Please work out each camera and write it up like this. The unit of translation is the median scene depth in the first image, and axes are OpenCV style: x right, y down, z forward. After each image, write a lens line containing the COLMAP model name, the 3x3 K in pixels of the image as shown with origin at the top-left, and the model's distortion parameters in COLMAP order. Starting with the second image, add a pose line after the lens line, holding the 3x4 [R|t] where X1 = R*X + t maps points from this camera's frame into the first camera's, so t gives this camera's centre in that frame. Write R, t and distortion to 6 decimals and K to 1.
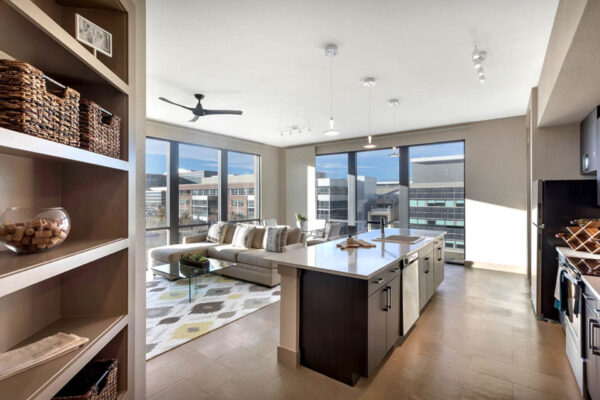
lens RADIAL K [[293.1, 0, 299.0], [0, 293.1, 198.2], [0, 0, 1]] dist [0.002631, 0.000759]
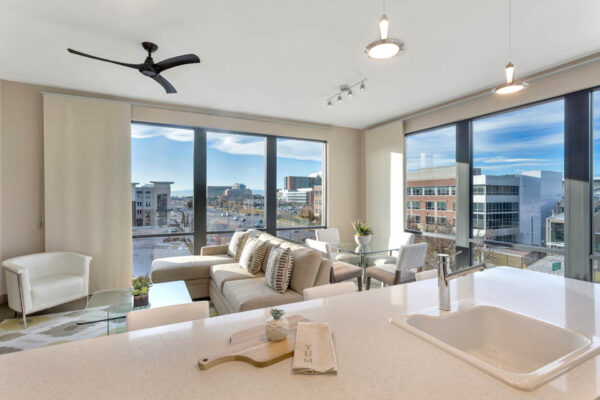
lens RADIAL K [[293.1, 0, 299.0], [0, 293.1, 198.2], [0, 0, 1]] dist [0.002631, 0.000759]
pose [[0.890095, 0.002972, -0.455765, 0.154538], [-0.004078, 0.999991, -0.001444, -0.000805], [0.455756, 0.003144, 0.890099, 0.322178]]
